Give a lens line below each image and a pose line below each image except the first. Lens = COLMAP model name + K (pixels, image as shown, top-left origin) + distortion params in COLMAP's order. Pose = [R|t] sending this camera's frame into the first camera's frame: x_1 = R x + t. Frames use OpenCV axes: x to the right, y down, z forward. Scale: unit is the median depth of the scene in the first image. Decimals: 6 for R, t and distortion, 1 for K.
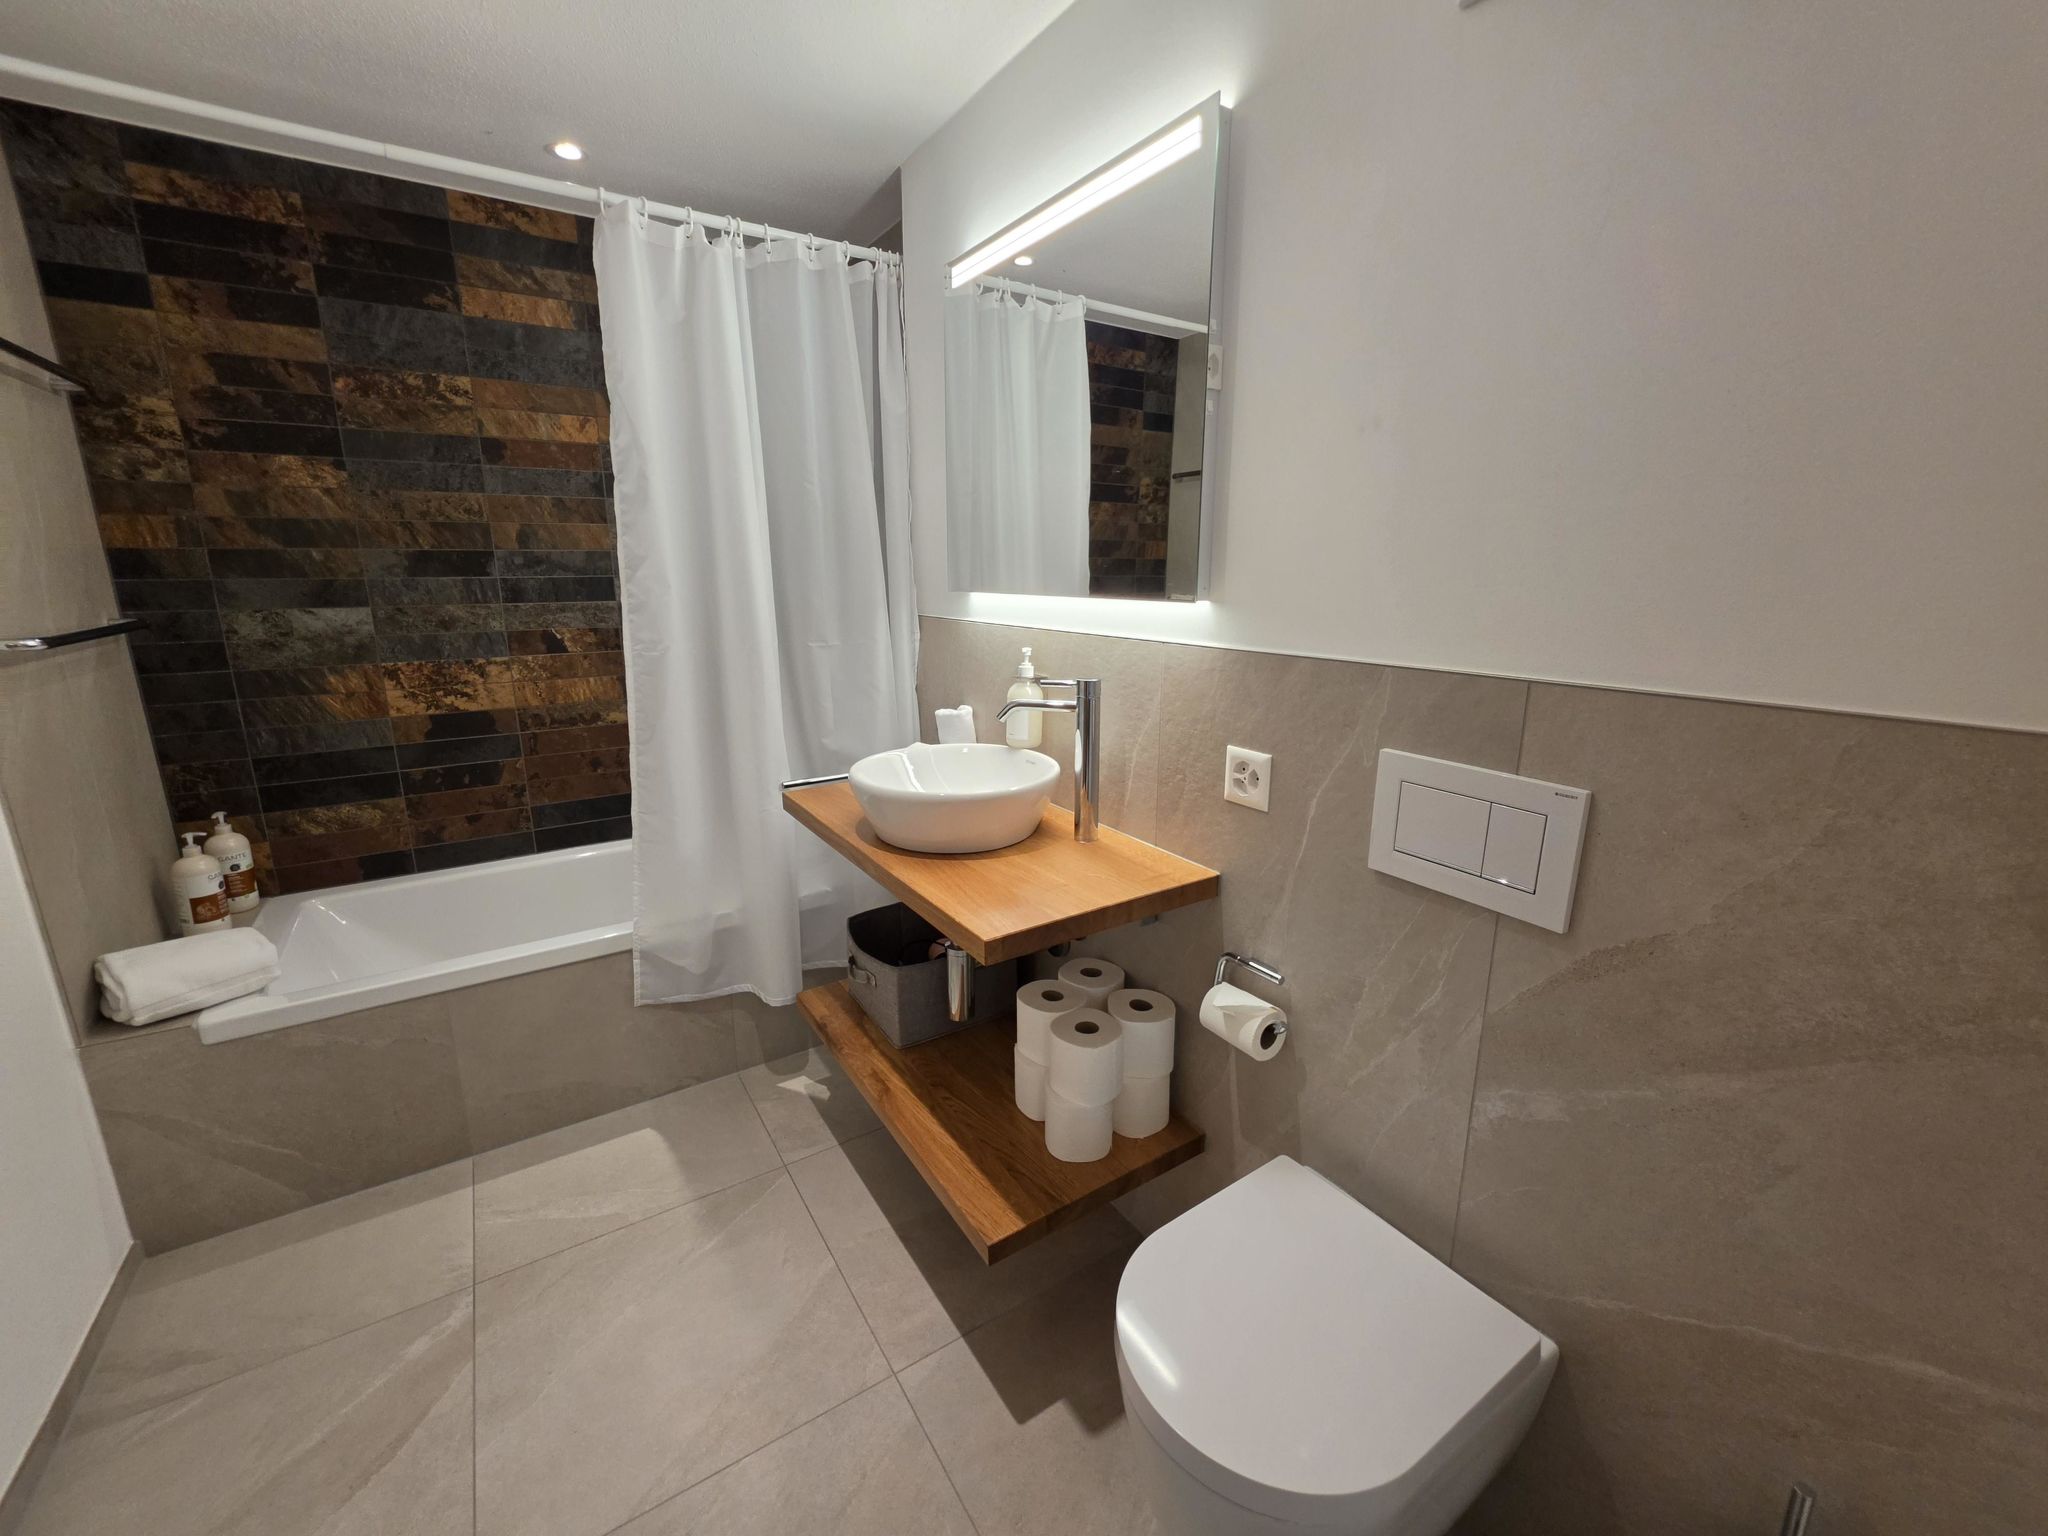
lens RADIAL K [[821.2, 0, 1025.2], [0, 821.2, 762.8], [0, 0, 1]] dist [-0.004683, 0.000037]
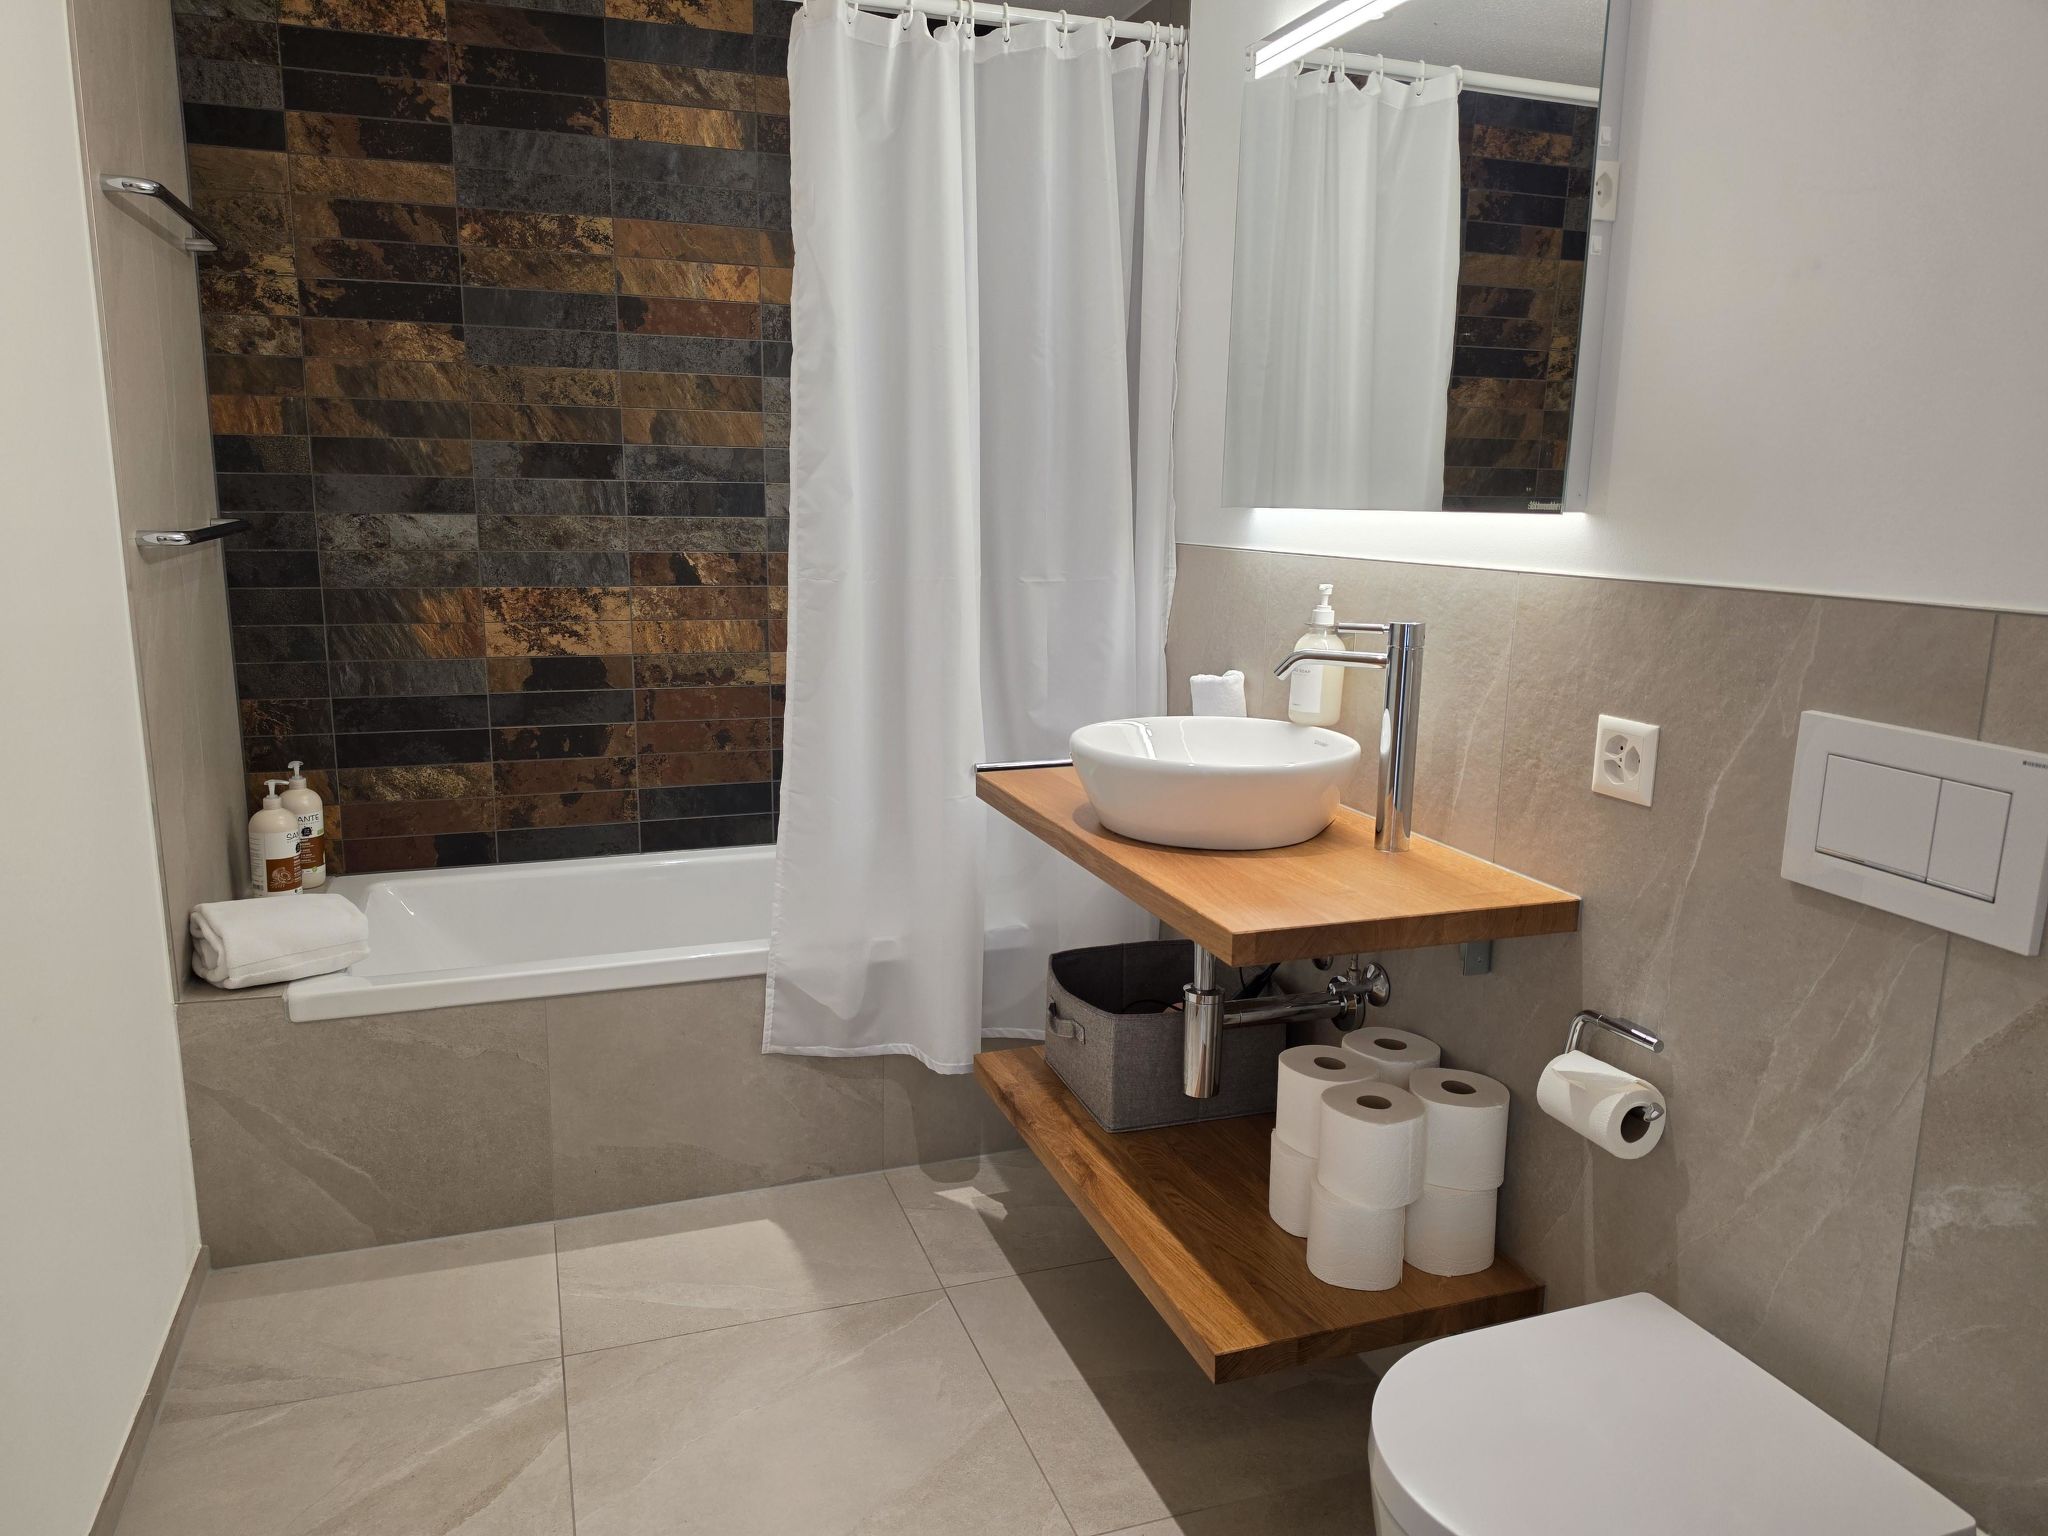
lens RADIAL K [[1418.9, 0, 1013.4], [0, 1418.9, 778.4], [0, 0, 1]] dist [0.101513, -0.152830]
pose [[0.970803, 0.059669, -0.232338, 0.032106], [-0.068352, 0.997225, -0.029495, 0.072800], [0.229934, 0.044515, 0.972188, -0.223387]]
